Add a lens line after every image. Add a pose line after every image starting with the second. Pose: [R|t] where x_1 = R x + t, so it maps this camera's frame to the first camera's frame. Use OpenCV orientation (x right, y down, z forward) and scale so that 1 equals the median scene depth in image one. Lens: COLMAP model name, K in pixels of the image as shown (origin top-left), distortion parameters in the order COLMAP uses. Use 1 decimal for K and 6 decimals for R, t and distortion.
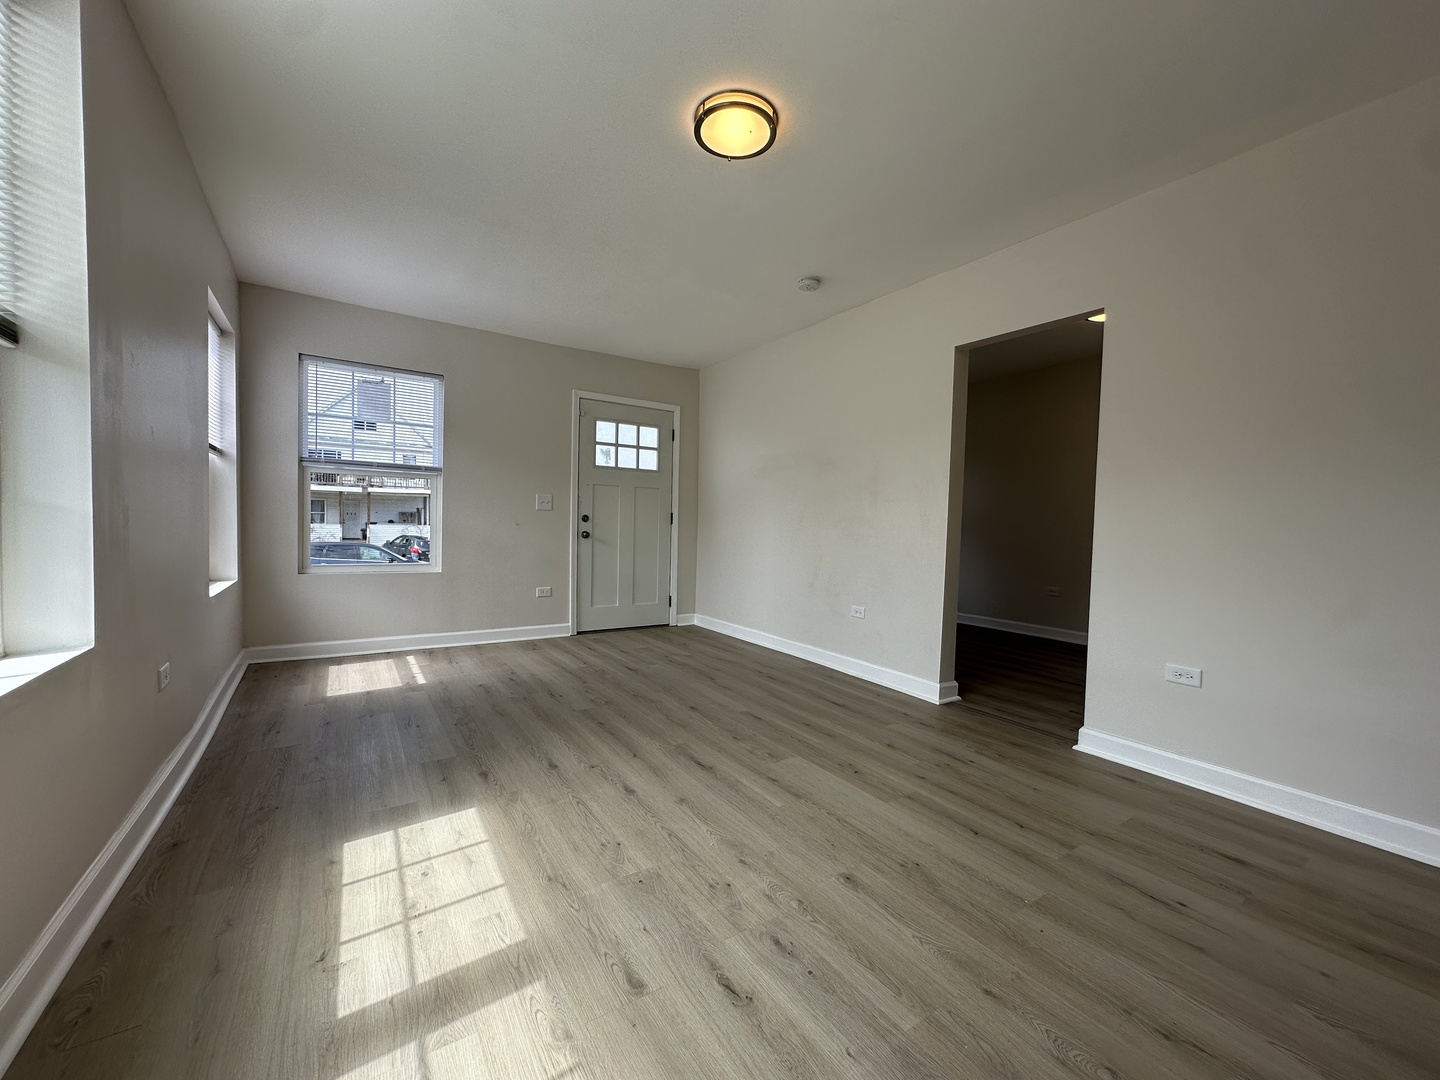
lens RADIAL K [[572.1, 0, 720.0], [0, 572.1, 540.0], [0, 0, 1]] dist [-0.004565, -0.000245]
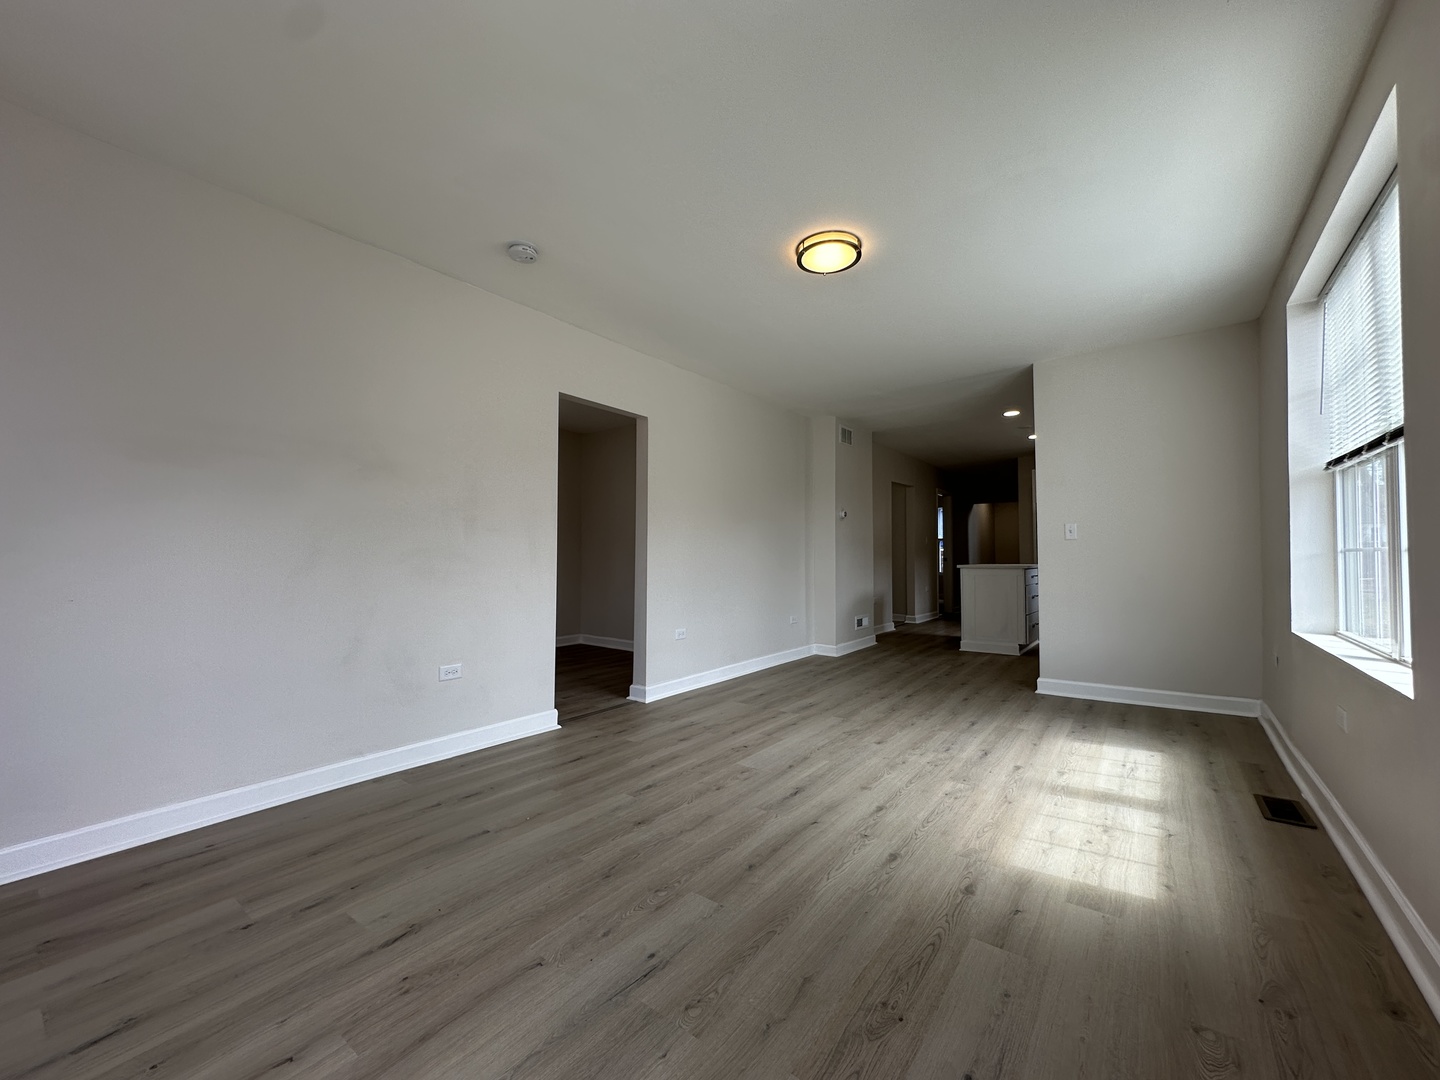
lens RADIAL K [[572.1, 0, 720.0], [0, 572.1, 540.0], [0, 0, 1]] dist [-0.004565, -0.000245]
pose [[-0.333992, 0.003094, 0.942571, -1.043219], [0.023478, 0.999712, 0.005038, -0.080867], [-0.942283, 0.023813, -0.333968, 1.579590]]
